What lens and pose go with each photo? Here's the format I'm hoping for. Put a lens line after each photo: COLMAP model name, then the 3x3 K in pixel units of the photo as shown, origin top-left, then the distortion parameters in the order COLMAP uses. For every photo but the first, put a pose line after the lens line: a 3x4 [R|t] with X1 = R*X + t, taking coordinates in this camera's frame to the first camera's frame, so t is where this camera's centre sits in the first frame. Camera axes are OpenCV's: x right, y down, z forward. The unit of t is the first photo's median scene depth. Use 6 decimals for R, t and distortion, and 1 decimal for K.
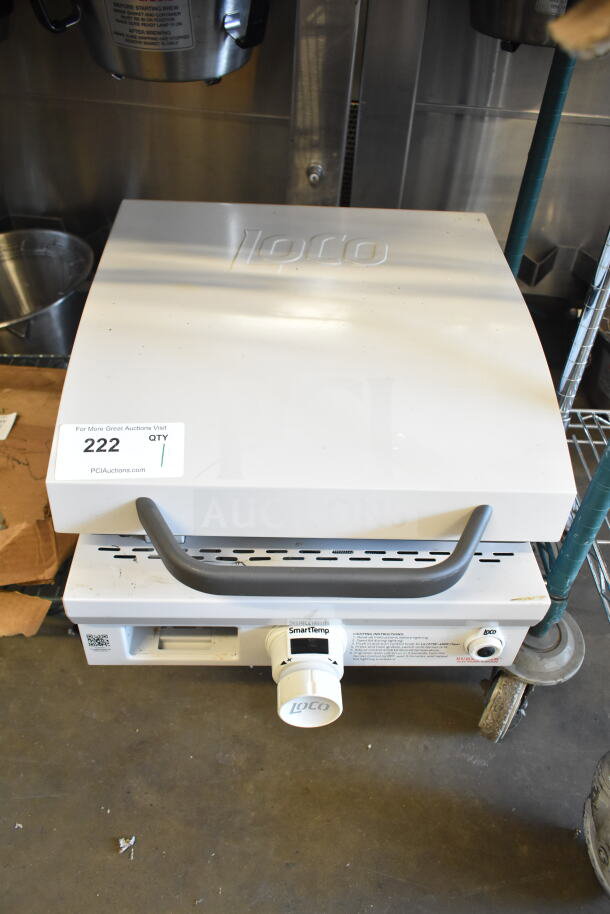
lens RADIAL K [[723.2, 0, 301.5], [0, 723.2, 460.2], [0, 0, 1]] dist [-0.001609, -0.002276]
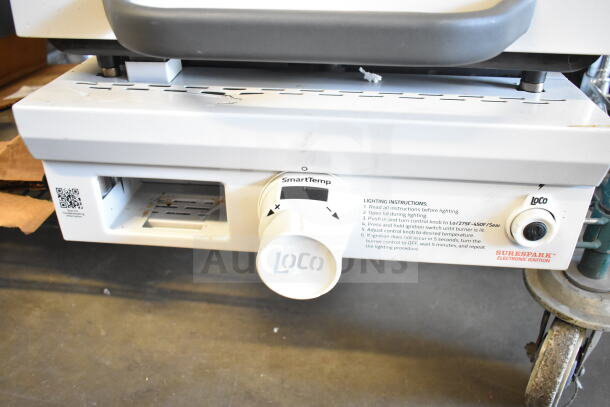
lens RADIAL K [[522.3, 0, 305.3], [0, 522.3, 203.2], [0, 0, 1]] dist [-0.018079, 0.006093]
pose [[0.990696, 0.017772, -0.134925, 0.082343], [-0.045101, 0.978285, -0.202299, 0.350717], [0.128399, 0.206502, 0.969985, 0.404568]]
